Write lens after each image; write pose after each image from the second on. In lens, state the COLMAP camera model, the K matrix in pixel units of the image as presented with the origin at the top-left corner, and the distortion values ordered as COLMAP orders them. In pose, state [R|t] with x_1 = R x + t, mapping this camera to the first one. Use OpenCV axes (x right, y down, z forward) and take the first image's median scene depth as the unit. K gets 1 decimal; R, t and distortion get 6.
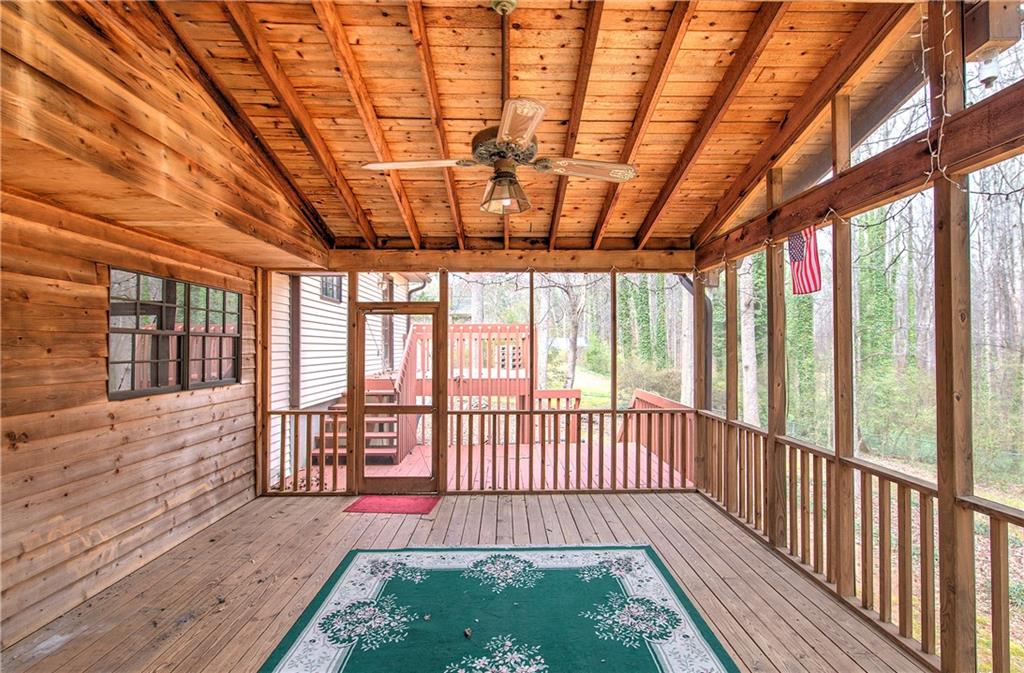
lens RADIAL K [[464.1, 0, 513.3], [0, 464.1, 335.5], [0, 0, 1]] dist [0.000145, 0.000796]
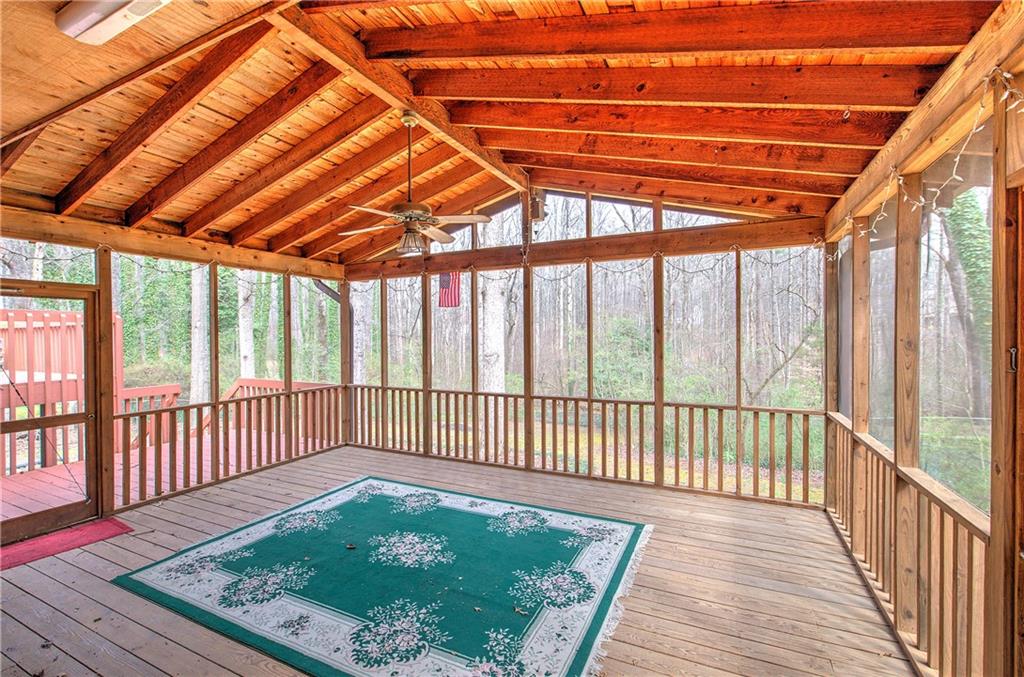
lens RADIAL K [[433.2, 0, 501.4], [0, 433.2, 338.2], [0, 0, 1]] dist [-0.005798, 0.001776]
pose [[0.482885, -0.009176, 0.875636, -0.703348], [-0.012737, 0.999766, 0.017500, -0.002459], [-0.875591, -0.019604, 0.482655, 0.005466]]
